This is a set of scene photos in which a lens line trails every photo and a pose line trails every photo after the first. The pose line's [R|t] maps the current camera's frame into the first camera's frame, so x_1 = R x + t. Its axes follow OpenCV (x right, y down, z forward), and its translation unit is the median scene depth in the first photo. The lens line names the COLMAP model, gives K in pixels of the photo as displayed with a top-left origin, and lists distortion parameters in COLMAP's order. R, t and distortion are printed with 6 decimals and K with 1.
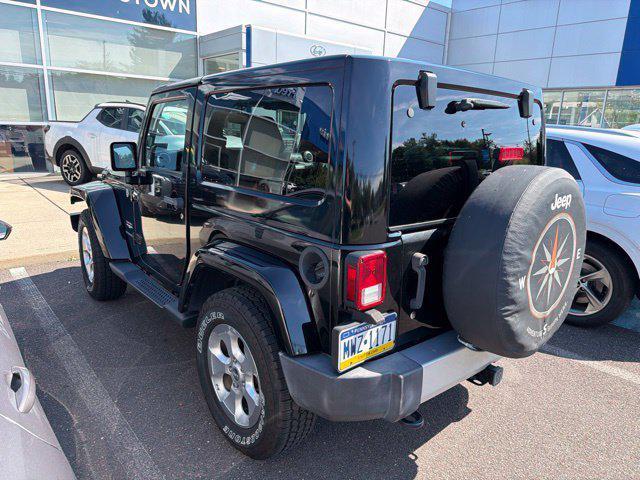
lens RADIAL K [[450.9, 0, 308.3], [0, 450.9, 243.3], [0, 0, 1]] dist [0.036301, -0.038728]
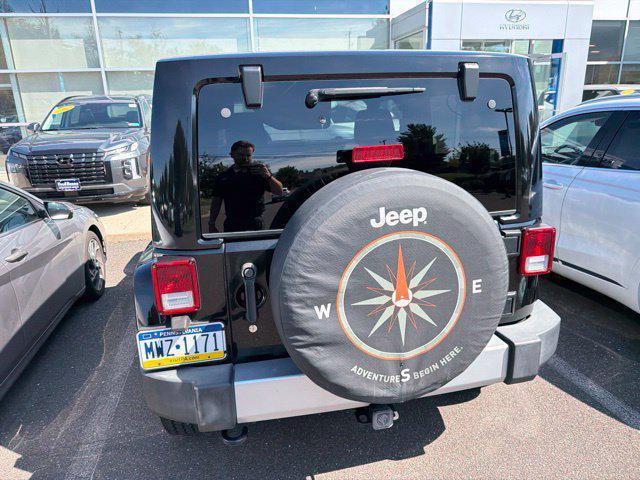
lens RADIAL K [[455.8, 0, 316.3], [0, 455.8, 242.5], [0, 0, 1]] dist [0.033680, -0.041770]
pose [[0.875484, 0.079295, -0.476697, 0.830102], [-0.061823, 0.996718, 0.052256, -0.081742], [0.479276, -0.016278, 0.877513, 0.248698]]
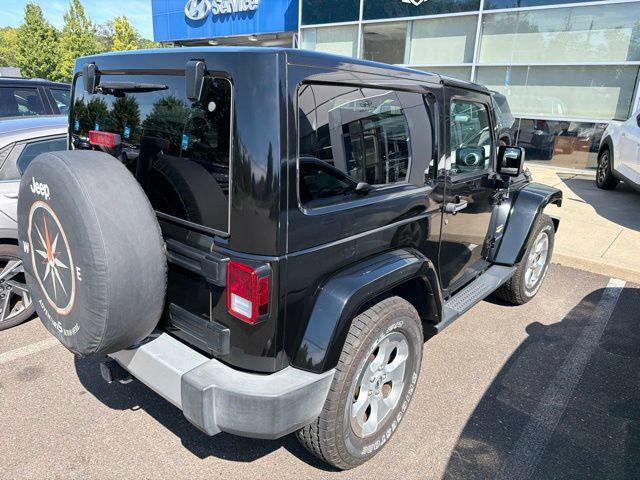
lens RADIAL K [[458.1, 0, 322.4], [0, 458.1, 236.5], [0, 0, 1]] dist [0.003967, -0.001382]
pose [[0.176488, 0.259450, -0.949493, 1.616971], [-0.279151, 0.938223, 0.204482, -0.360976], [0.943889, 0.228963, 0.238011, 1.376146]]
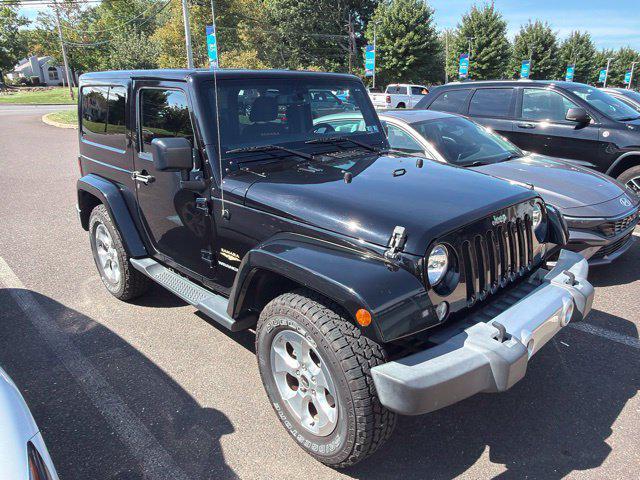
lens RADIAL K [[461.0, 0, 323.2], [0, 461.0, 241.8], [0, 0, 1]] dist [0.004182, 0.001622]
pose [[-0.997902, -0.004672, -0.064567, -0.296365], [-0.039194, 0.837418, 0.545156, -1.061357], [0.051523, 0.546543, -0.835845, 3.761663]]
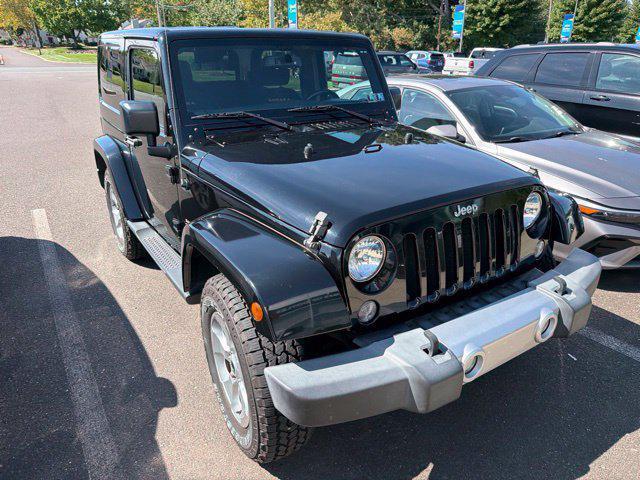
lens RADIAL K [[455.8, 0, 316.3], [0, 455.8, 242.5], [0, 0, 1]] dist [0.033680, -0.041770]
pose [[-0.990516, -0.081418, 0.110677, -0.639110], [0.002711, 0.793782, 0.608196, -1.027719], [-0.137371, 0.602728, -0.786033, 3.621706]]
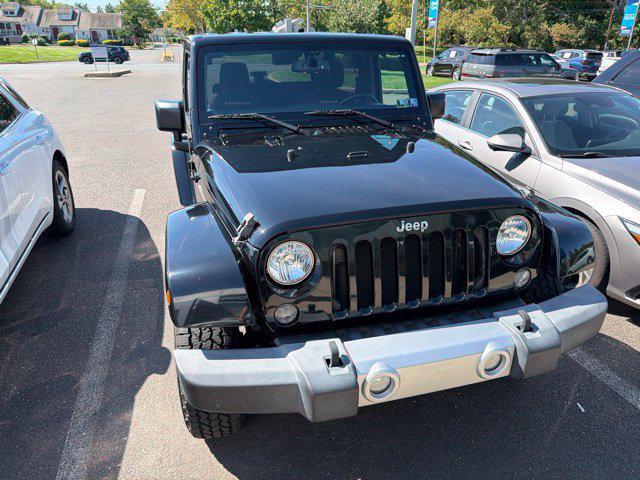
lens RADIAL K [[455.8, 0, 316.3], [0, 455.8, 242.5], [0, 0, 1]] dist [0.033680, -0.041770]
pose [[-0.908031, -0.192956, 0.371817, -1.050767], [0.076931, 0.795688, 0.600801, -1.039499], [-0.411778, 0.574150, -0.707665, 3.521875]]
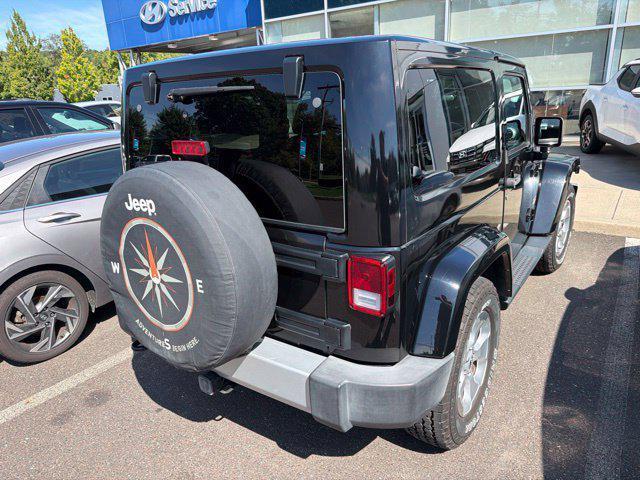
lens RADIAL K [[455.8, 0, 316.3], [0, 455.8, 242.5], [0, 0, 1]] dist [0.033680, -0.041770]
pose [[0.247851, 0.259856, -0.933298, 1.552558], [-0.183121, 0.958556, 0.218259, -0.289265], [0.951334, 0.116810, 0.285164, 1.107376]]
